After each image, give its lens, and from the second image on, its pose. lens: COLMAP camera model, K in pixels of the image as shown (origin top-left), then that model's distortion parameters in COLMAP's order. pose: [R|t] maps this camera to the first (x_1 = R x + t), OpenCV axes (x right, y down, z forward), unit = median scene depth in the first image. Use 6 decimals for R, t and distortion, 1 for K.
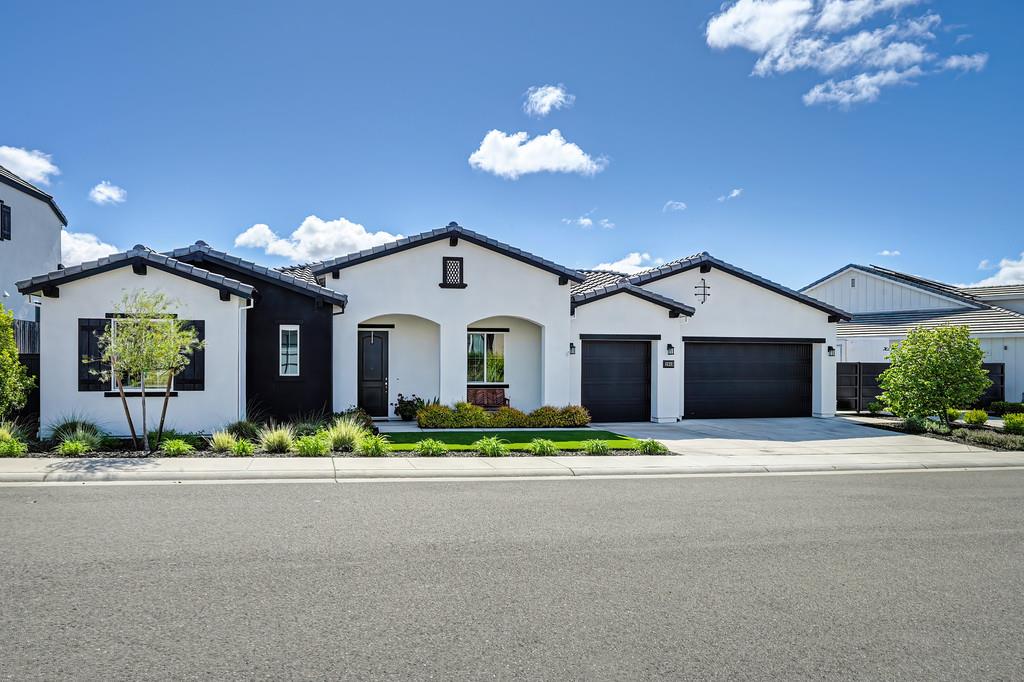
lens RADIAL K [[703.0, 0, 512.0], [0, 703.0, 341.0], [0, 0, 1]] dist [-0.000002, 0.001022]
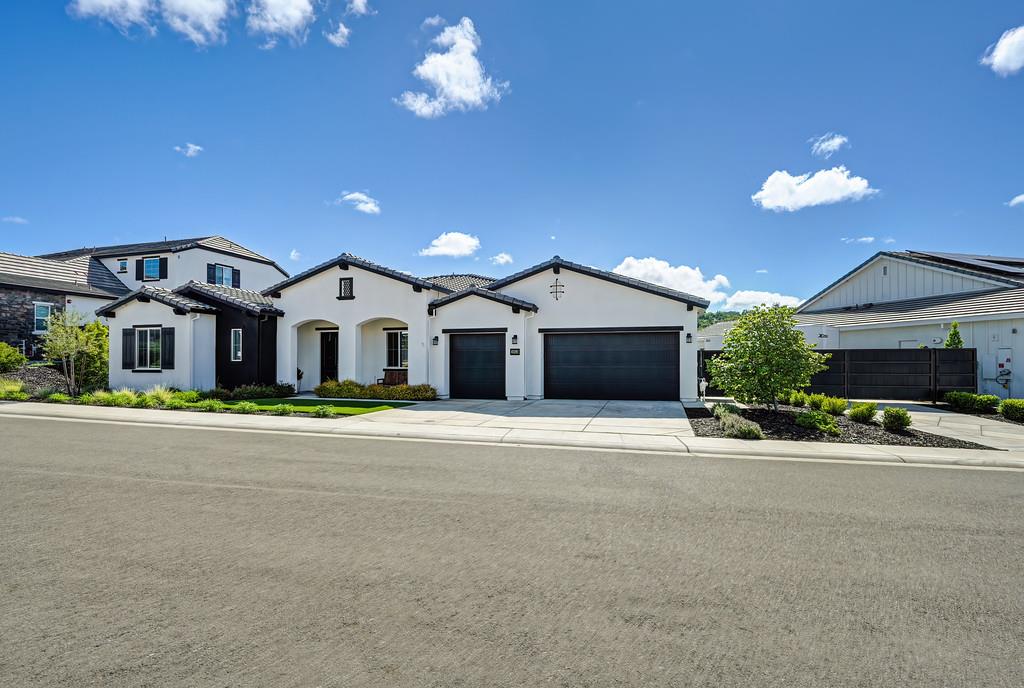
lens RADIAL K [[515.7, 0, 512.0], [0, 515.7, 344.0], [0, 0, 1]] dist [0.000325, 0.000288]
pose [[0.882304, -0.020774, -0.470222, 0.661687], [0.018776, 0.999784, -0.008940, 0.028272], [0.470306, -0.000941, 0.882503, 0.225509]]
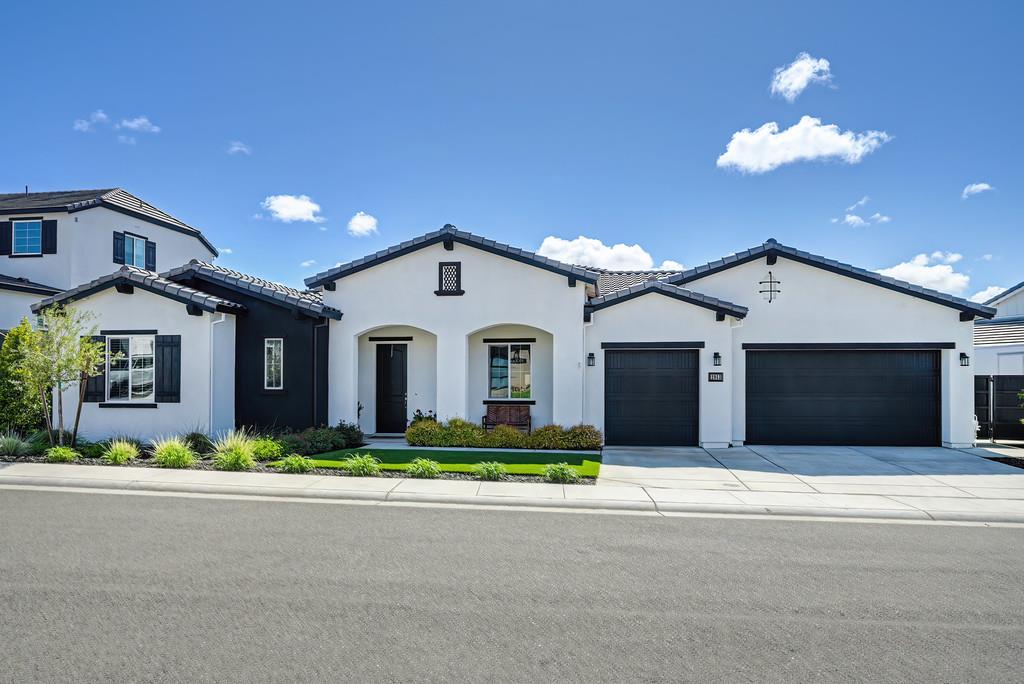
lens RADIAL K [[731.4, 0, 516.4], [0, 731.4, 351.1], [0, 0, 1]] dist [0.000753, -0.003259]
pose [[0.939809, -0.016855, -0.341283, 0.308782], [0.012379, 0.999806, -0.015289, 0.013045], [0.341475, 0.010145, 0.939836, 0.117999]]
